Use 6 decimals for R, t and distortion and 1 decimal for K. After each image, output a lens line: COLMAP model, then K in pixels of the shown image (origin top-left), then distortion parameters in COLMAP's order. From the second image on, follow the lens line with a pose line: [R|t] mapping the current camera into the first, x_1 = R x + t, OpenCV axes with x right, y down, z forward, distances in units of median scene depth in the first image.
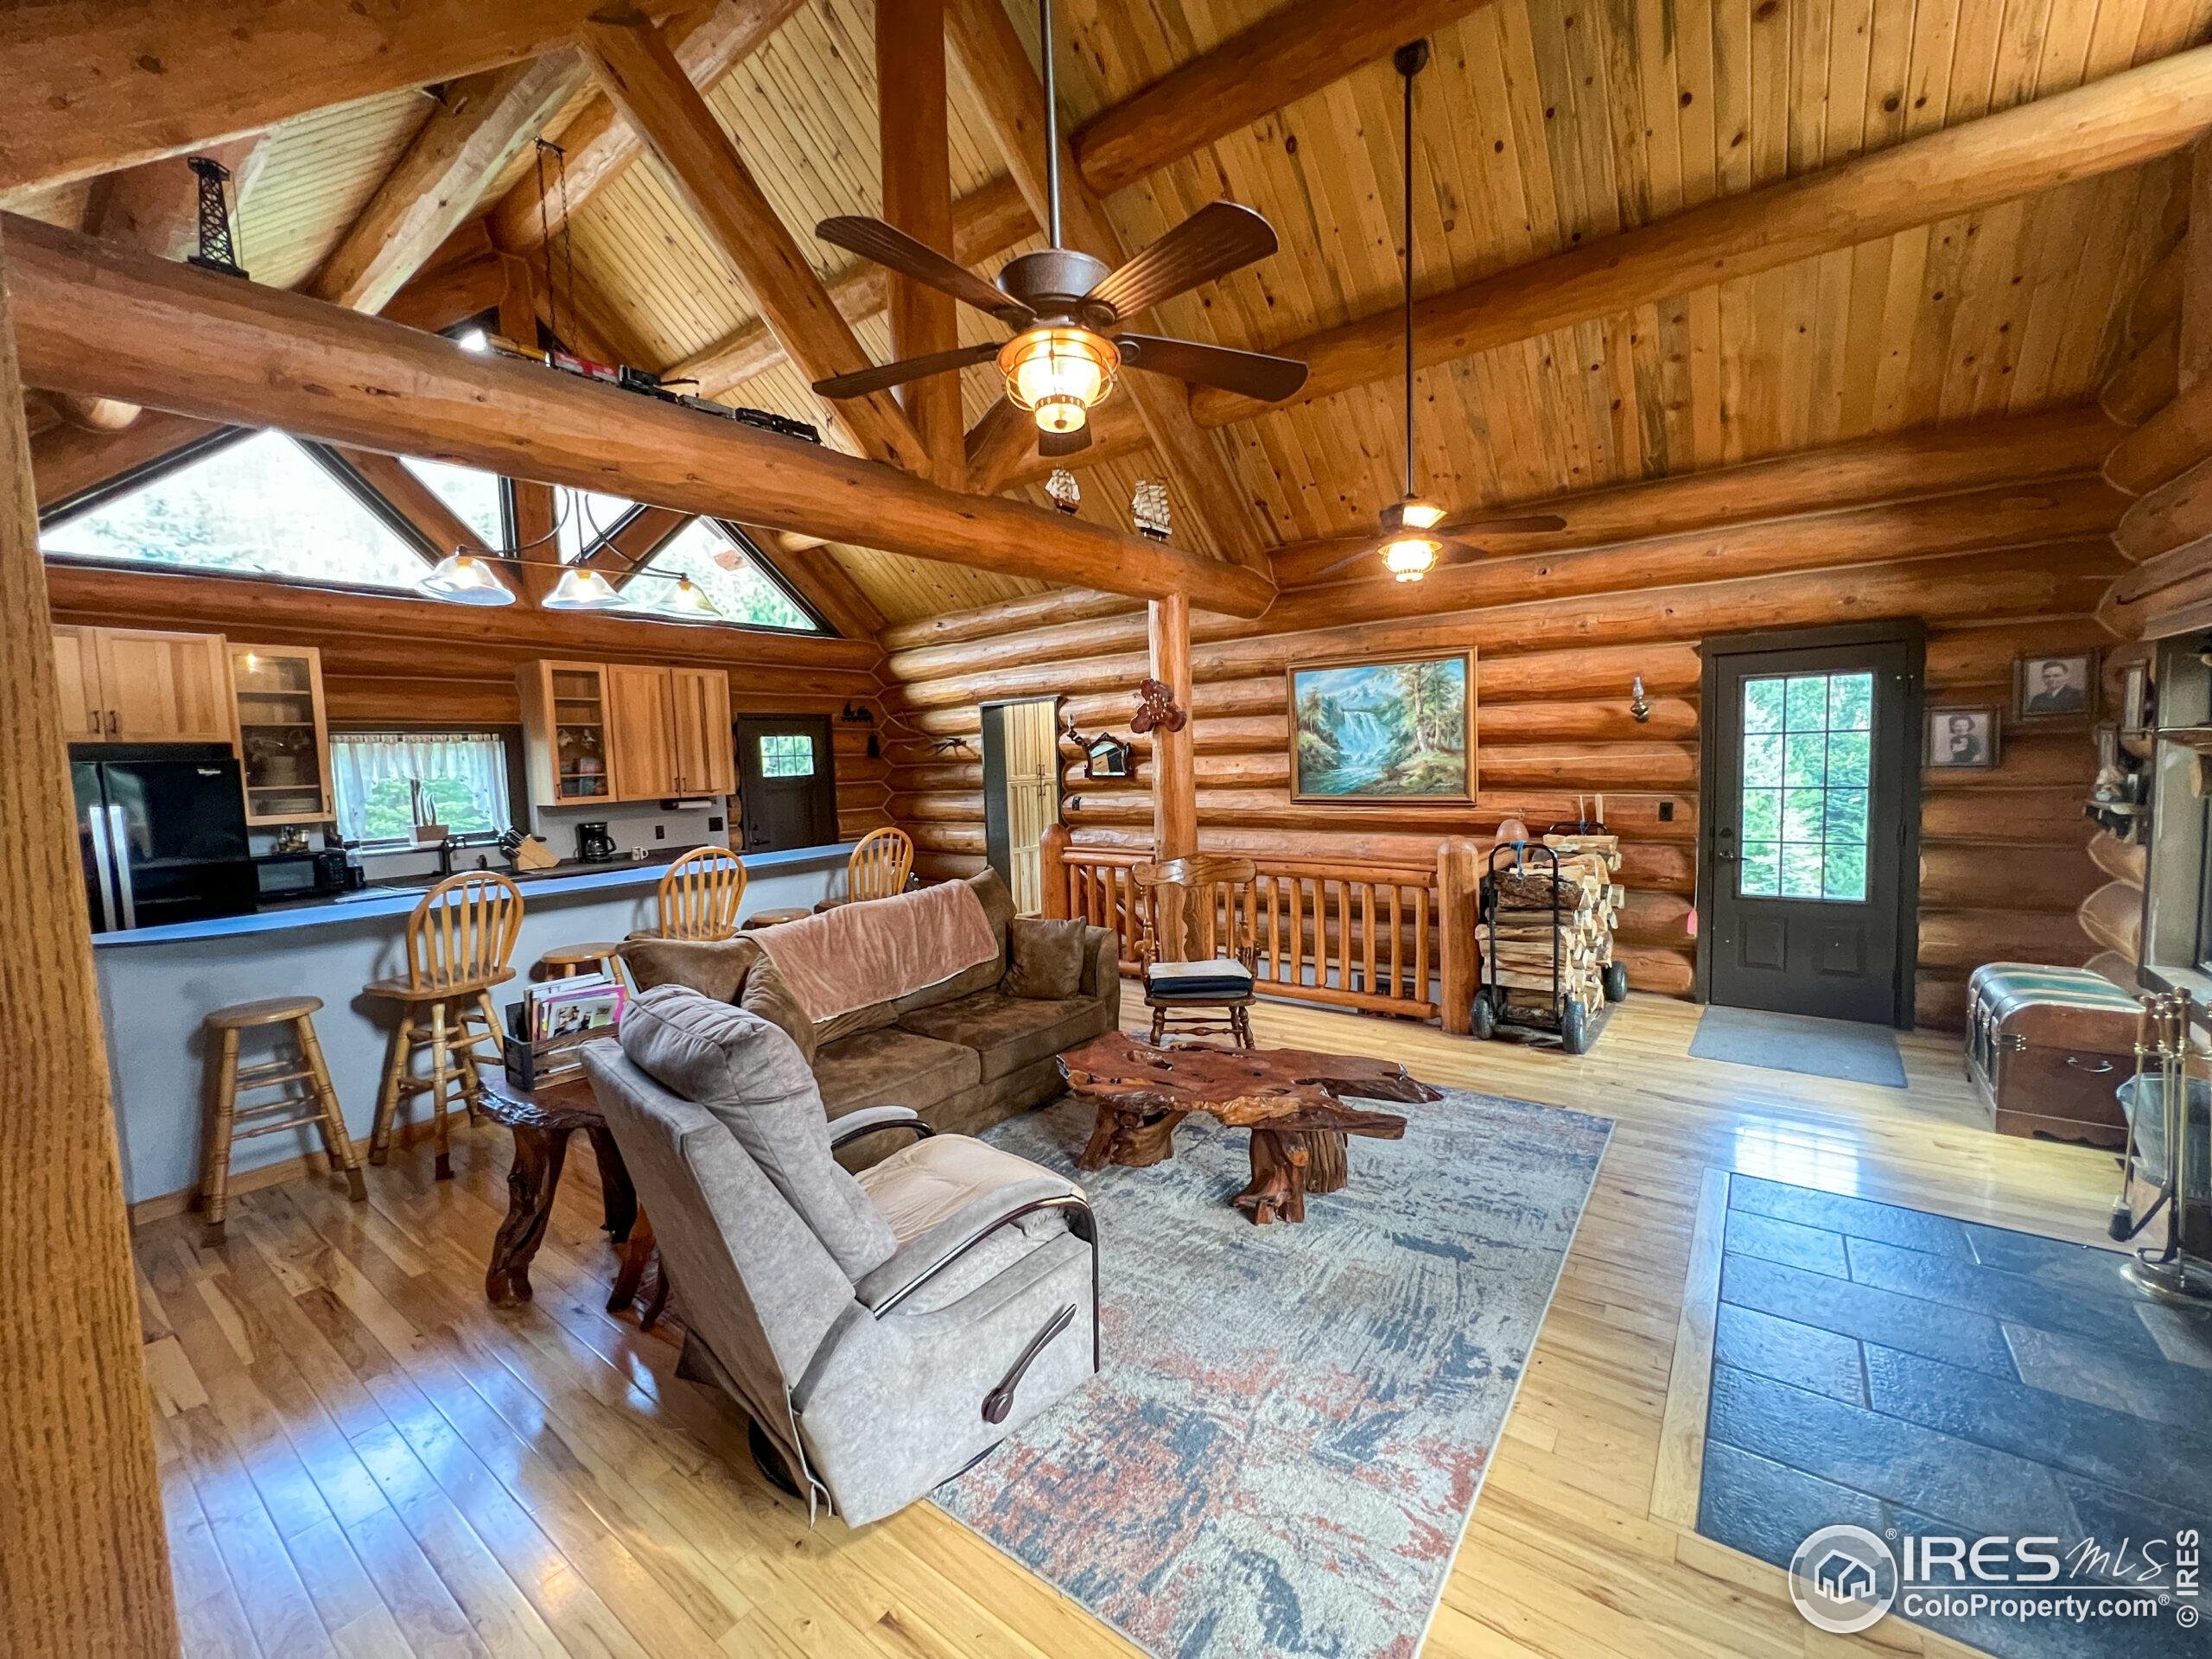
lens RADIAL K [[886.8, 0, 1110.0], [0, 886.8, 827.4], [0, 0, 1]] dist [-0.002530, 0.000377]
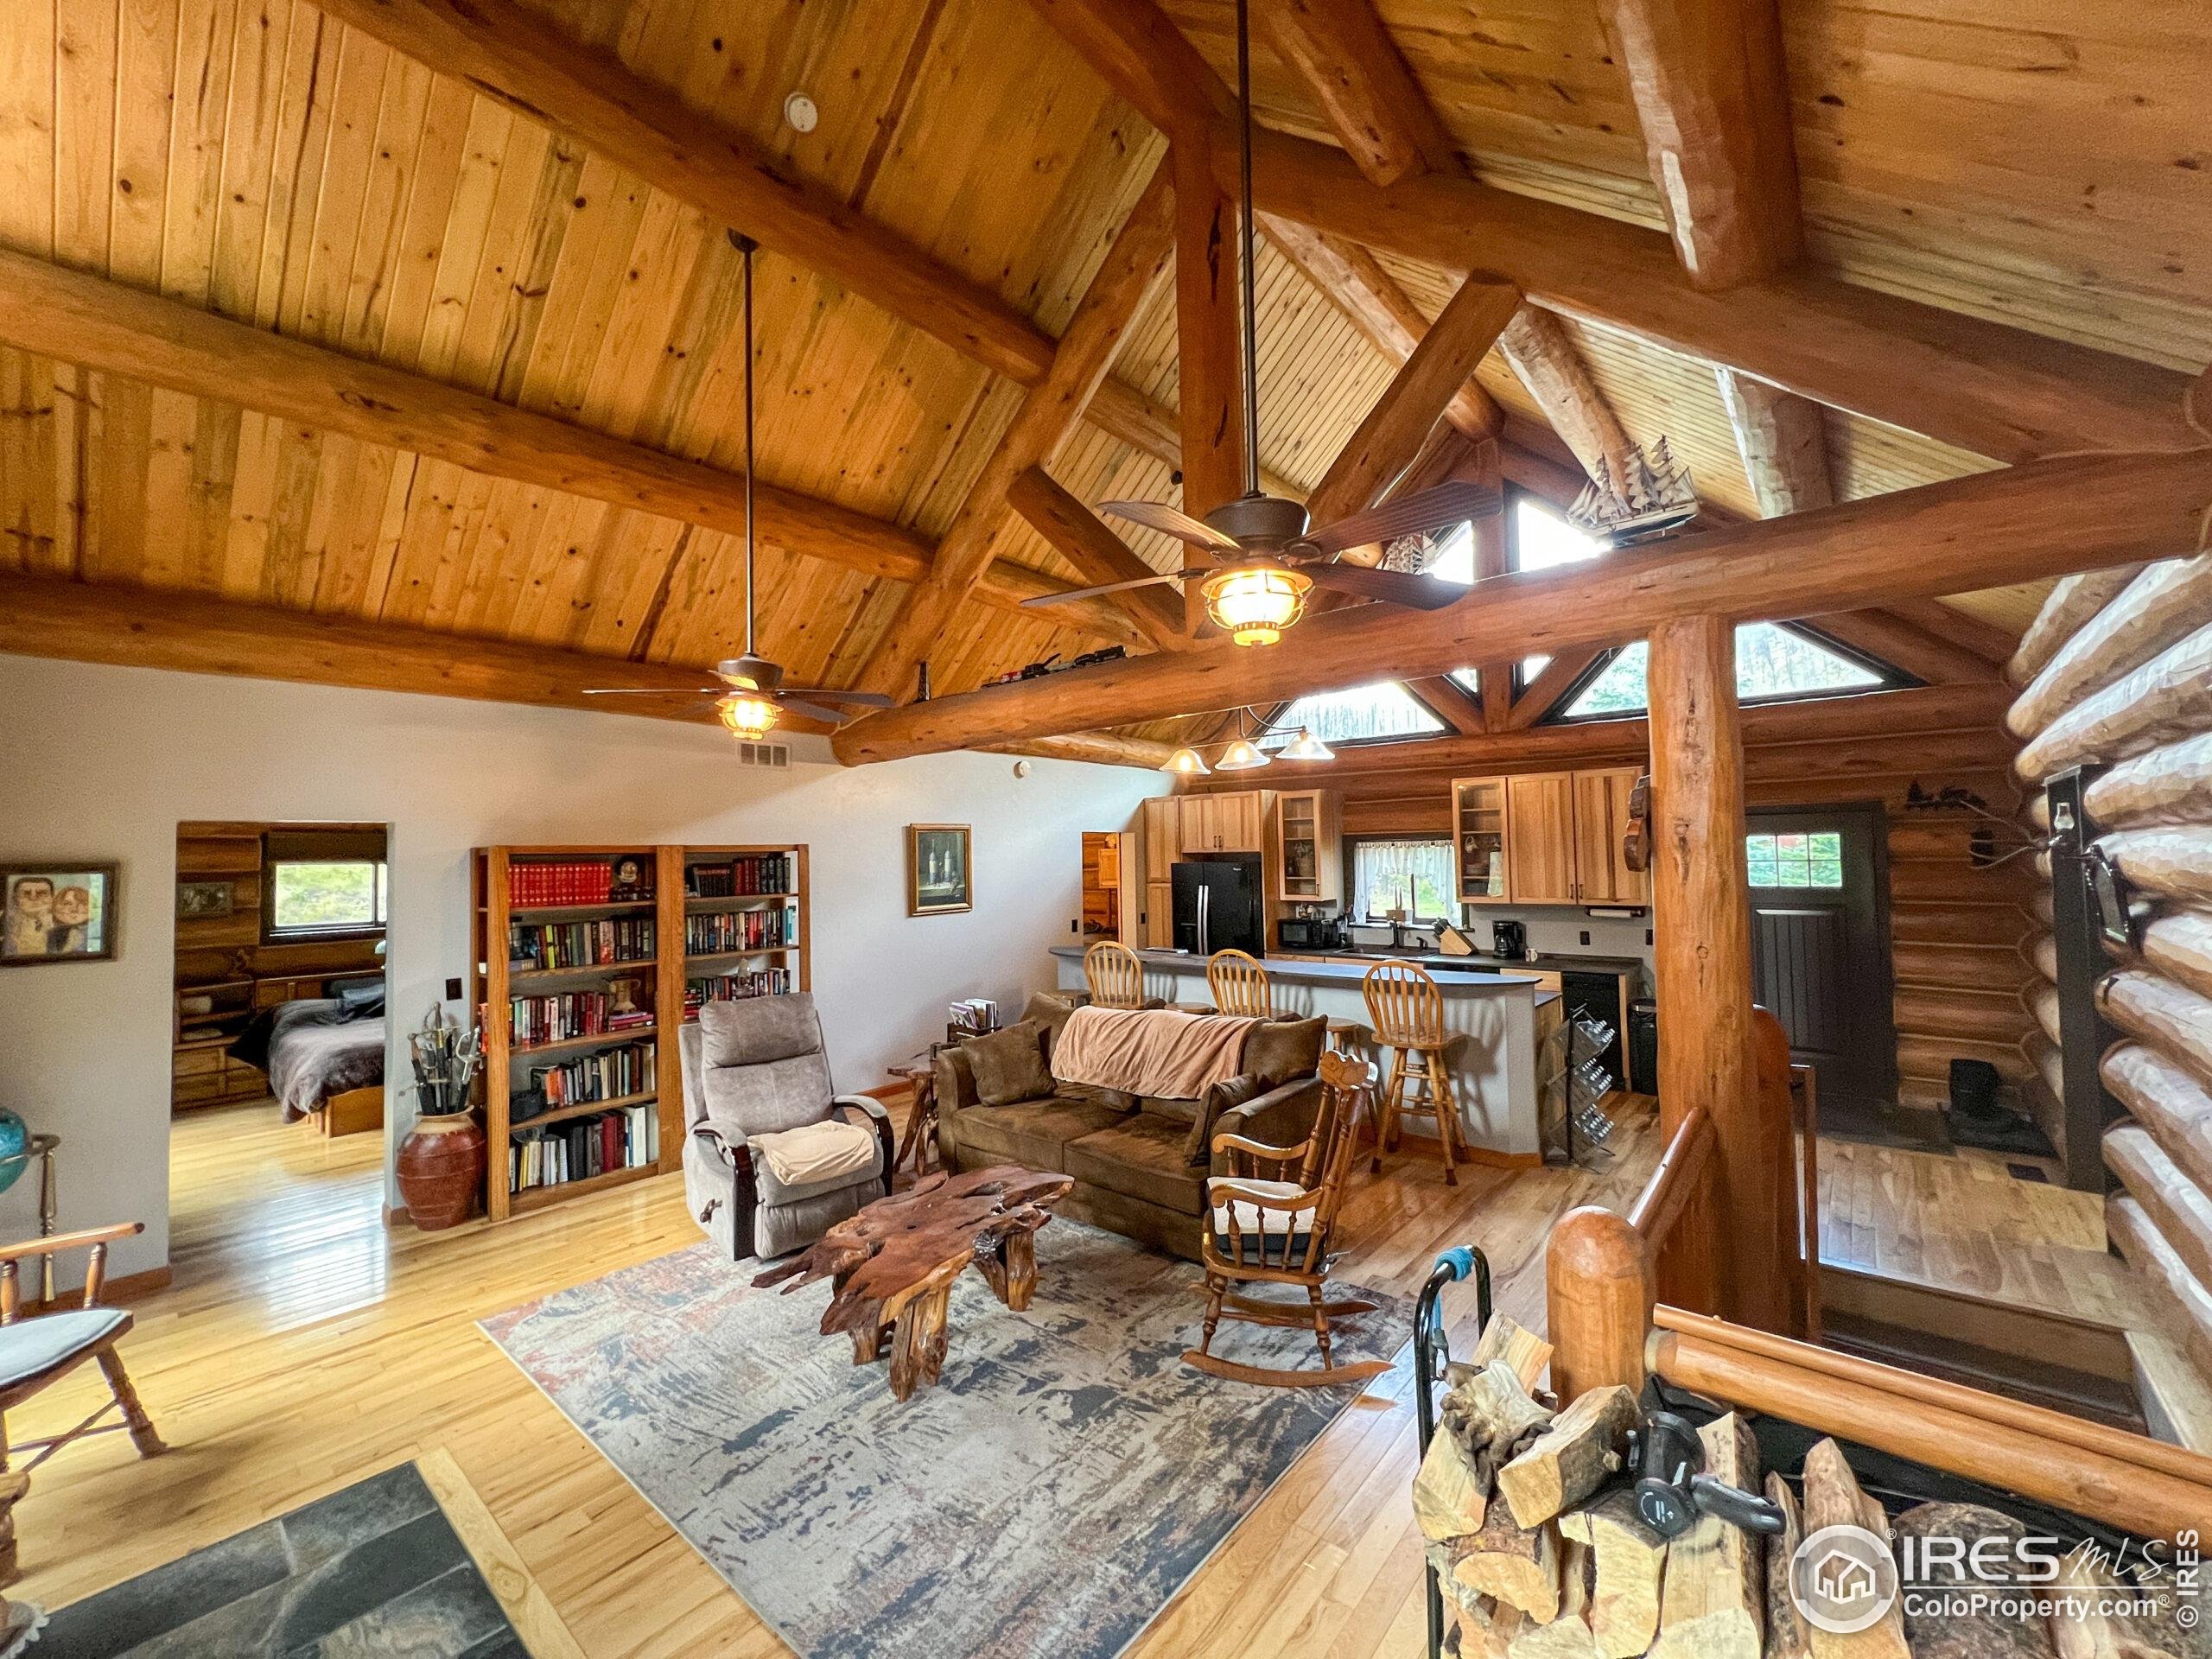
lens RADIAL K [[886.8, 0, 1108.5], [0, 886.8, 821.0], [0, 0, 1]] dist [-0.002530, 0.000377]
pose [[-0.061059, -0.004324, -0.998125, 0.500582], [-0.062836, 0.998024, -0.000479, -0.088882], [0.996154, 0.062689, -0.061210, 0.526062]]
